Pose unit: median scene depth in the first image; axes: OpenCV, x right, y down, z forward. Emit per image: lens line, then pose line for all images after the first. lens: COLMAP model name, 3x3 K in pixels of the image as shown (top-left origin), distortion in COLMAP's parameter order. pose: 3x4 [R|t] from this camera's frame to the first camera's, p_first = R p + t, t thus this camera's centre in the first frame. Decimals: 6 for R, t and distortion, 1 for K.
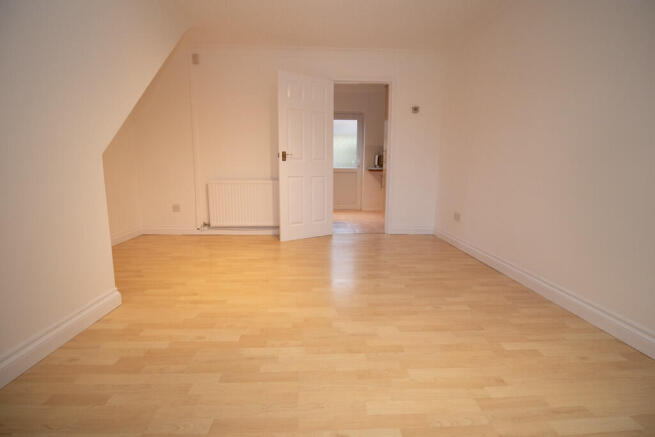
lens RADIAL K [[313.0, 0, 325.3], [0, 313.0, 207.2], [0, 0, 1]] dist [-0.013063, -0.001501]
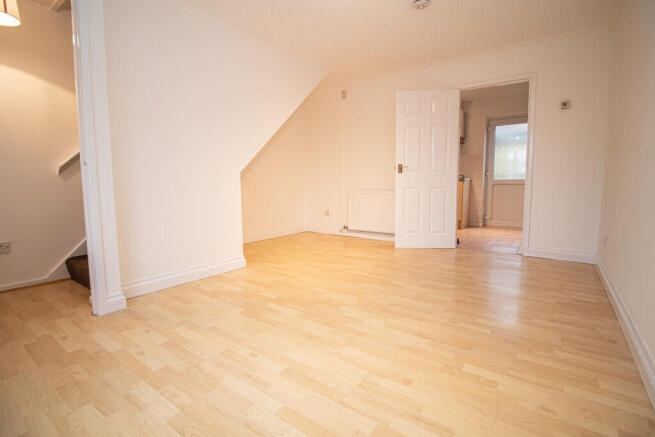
lens RADIAL K [[313.0, 0, 325.3], [0, 313.0, 207.2], [0, 0, 1]] dist [-0.013063, -0.001501]
pose [[0.777914, 0.036591, -0.627305, 0.651824], [-0.066224, 0.997518, -0.023938, 0.023656], [0.624871, 0.060165, 0.778406, 0.005320]]
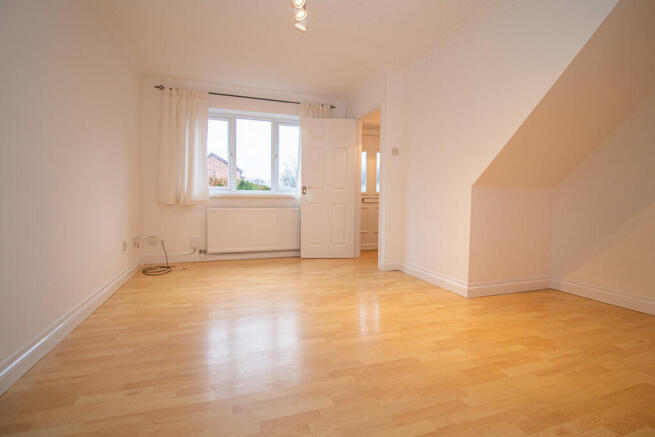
lens RADIAL K [[313.0, 0, 325.3], [0, 313.0, 207.2], [0, 0, 1]] dist [-0.013063, -0.001501]
pose [[-0.958505, -0.005346, -0.285026, 0.300284], [-0.046300, 0.989469, 0.137140, -0.222038], [0.281291, 0.144646, -0.948658, 2.084792]]
